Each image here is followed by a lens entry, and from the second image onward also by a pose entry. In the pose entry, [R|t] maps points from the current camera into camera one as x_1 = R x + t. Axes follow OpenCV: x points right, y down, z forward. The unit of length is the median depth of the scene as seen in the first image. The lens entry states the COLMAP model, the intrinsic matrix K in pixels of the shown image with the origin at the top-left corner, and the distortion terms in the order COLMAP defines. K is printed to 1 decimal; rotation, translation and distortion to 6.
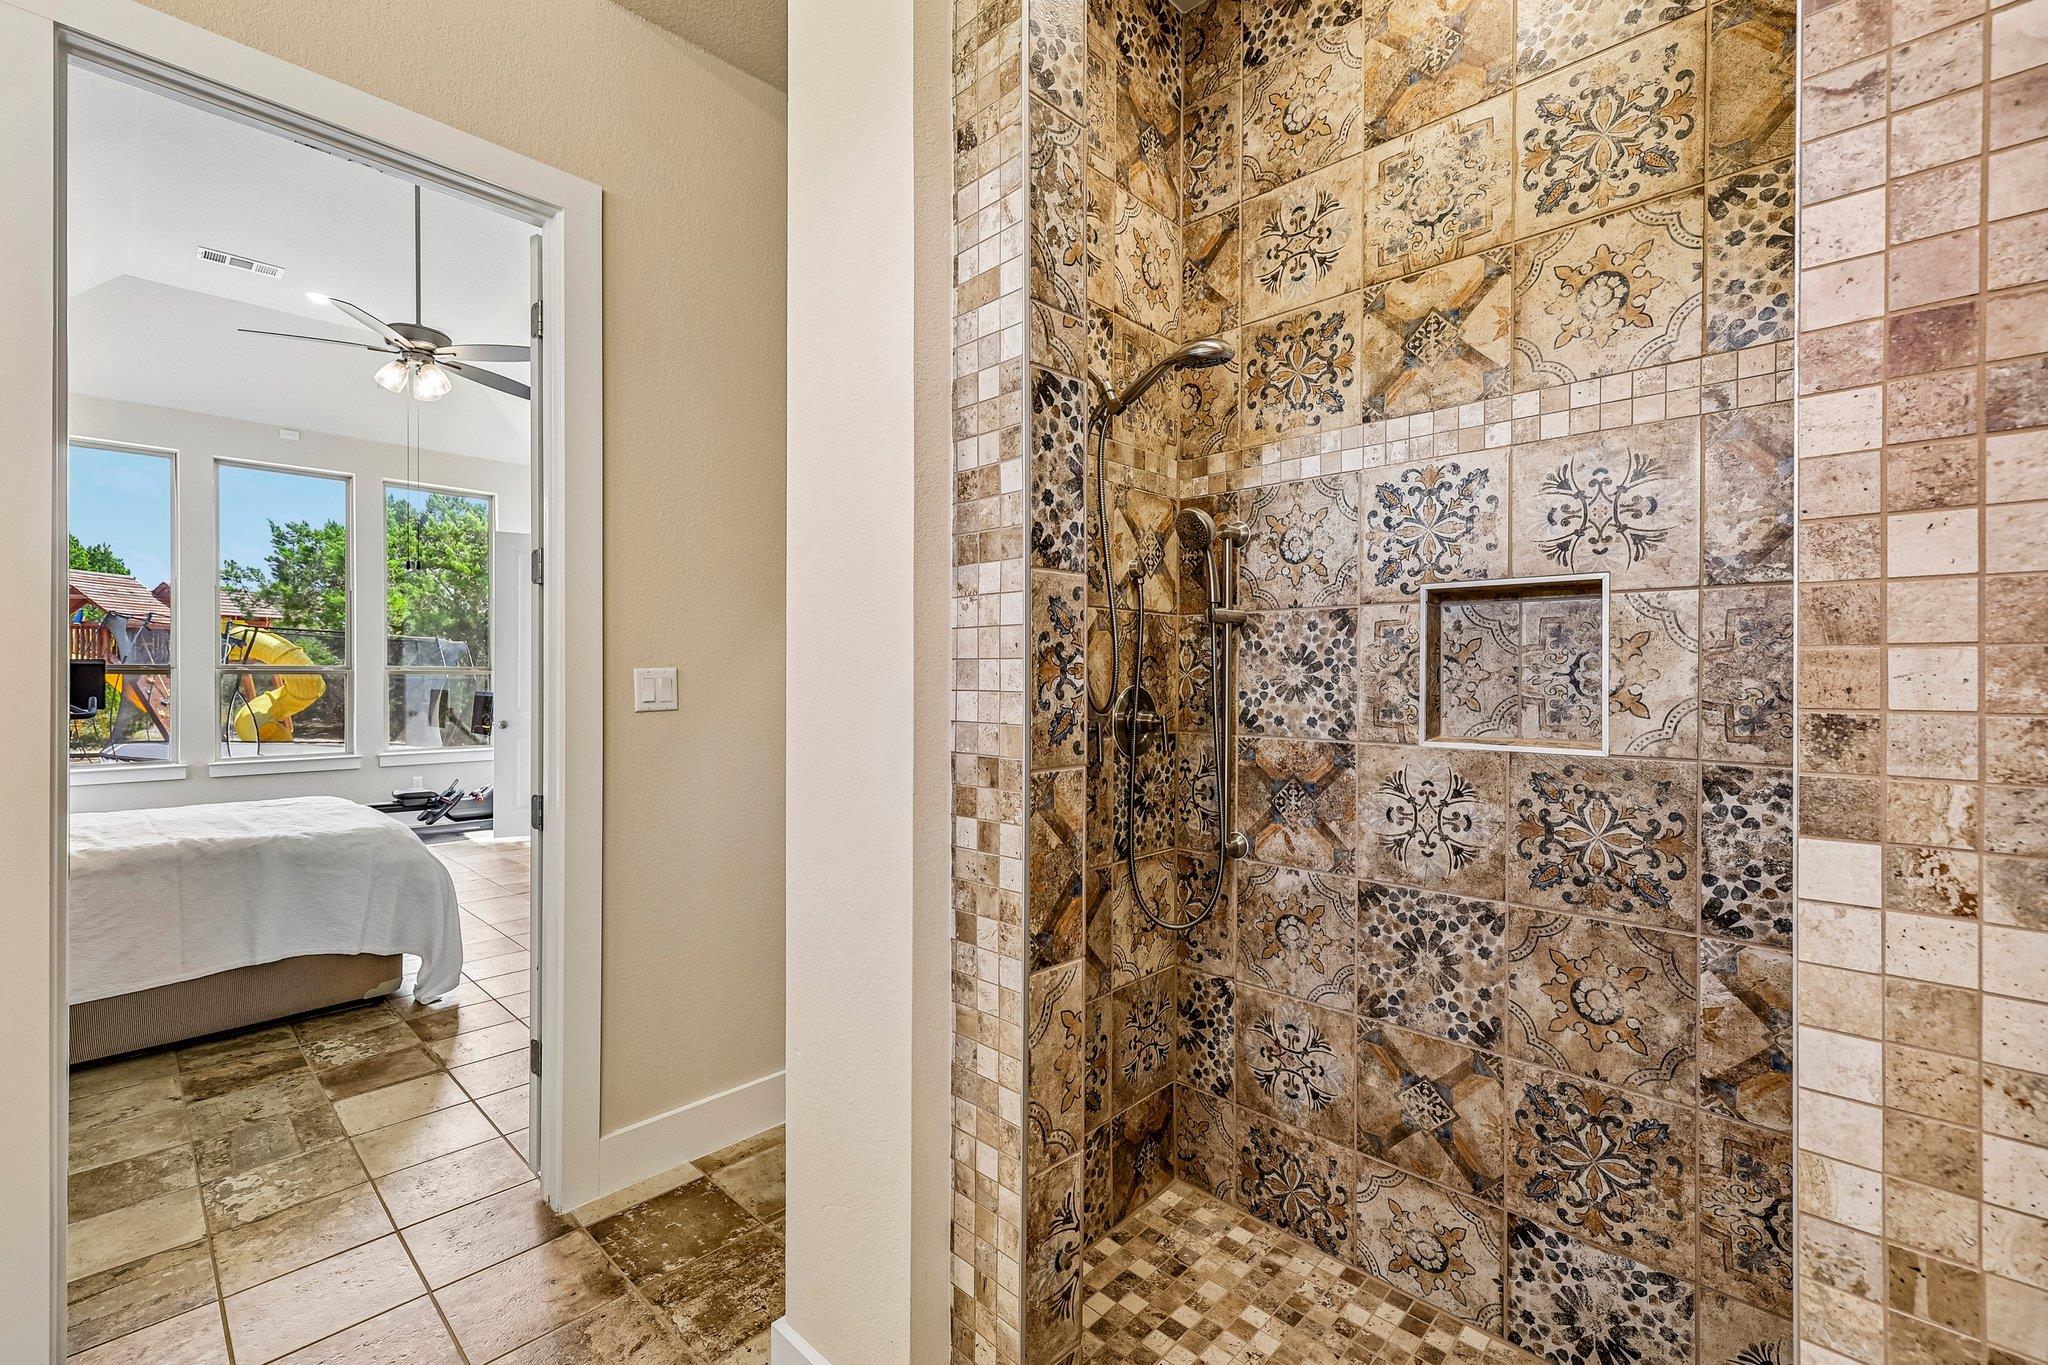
lens RADIAL K [[883.8, 0, 1027.1], [0, 883.8, 680.2], [0, 0, 1]] dist [0.005825, 0.000492]
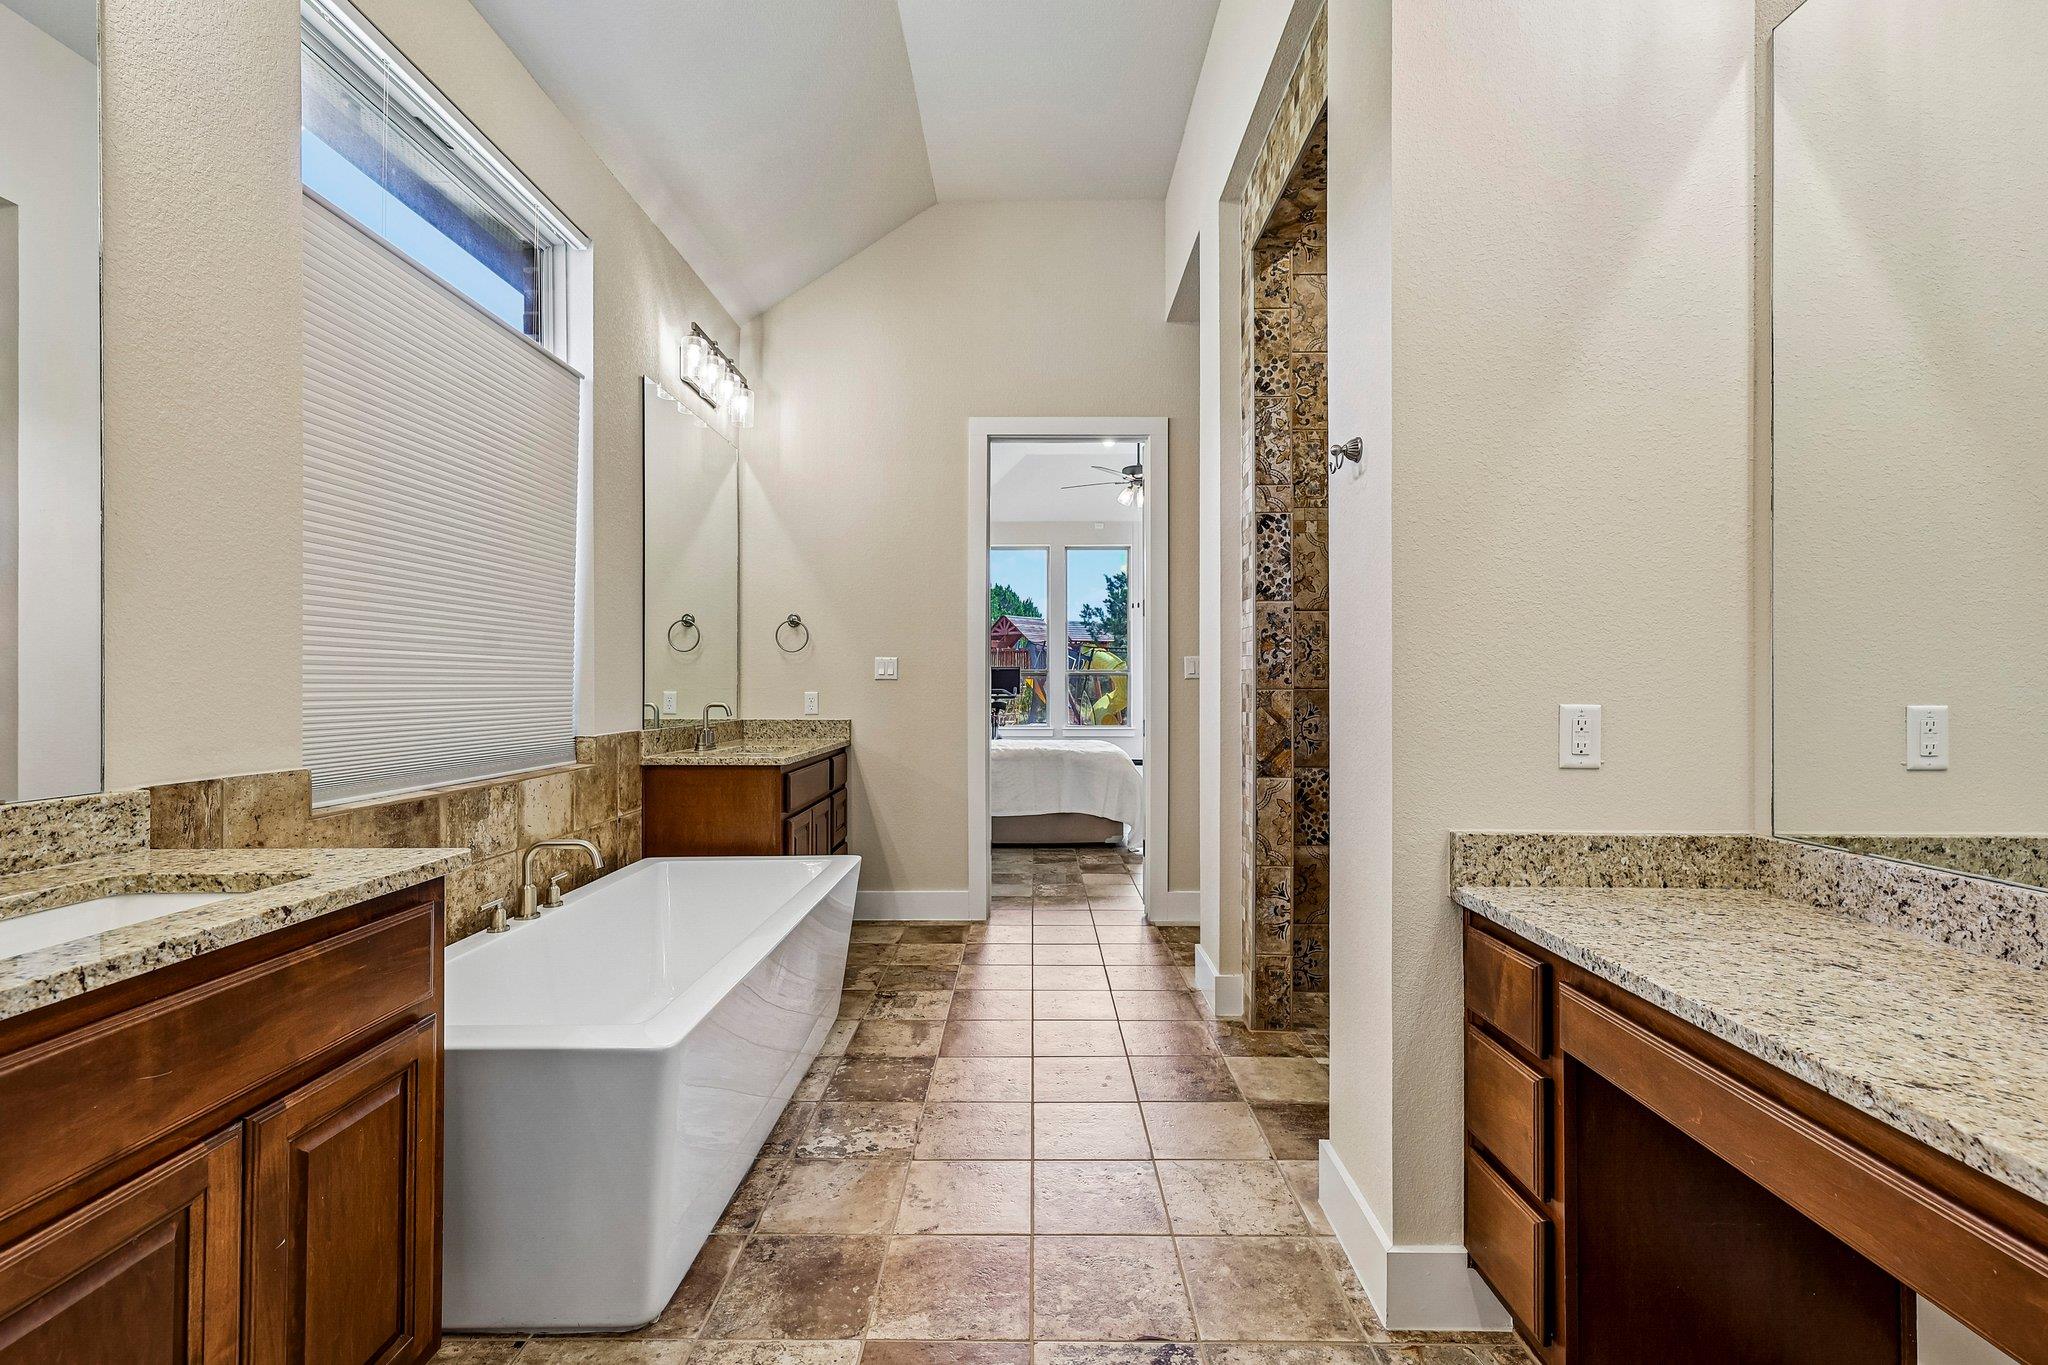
lens RADIAL K [[883.8, 0, 1027.1], [0, 883.8, 680.2], [0, 0, 1]] dist [0.005825, 0.000492]
pose [[0.686922, -0.007865, -0.726689, 1.219150], [0.000202, 0.999943, -0.010633, 0.099373], [0.726731, 0.007157, 0.686884, -0.981278]]
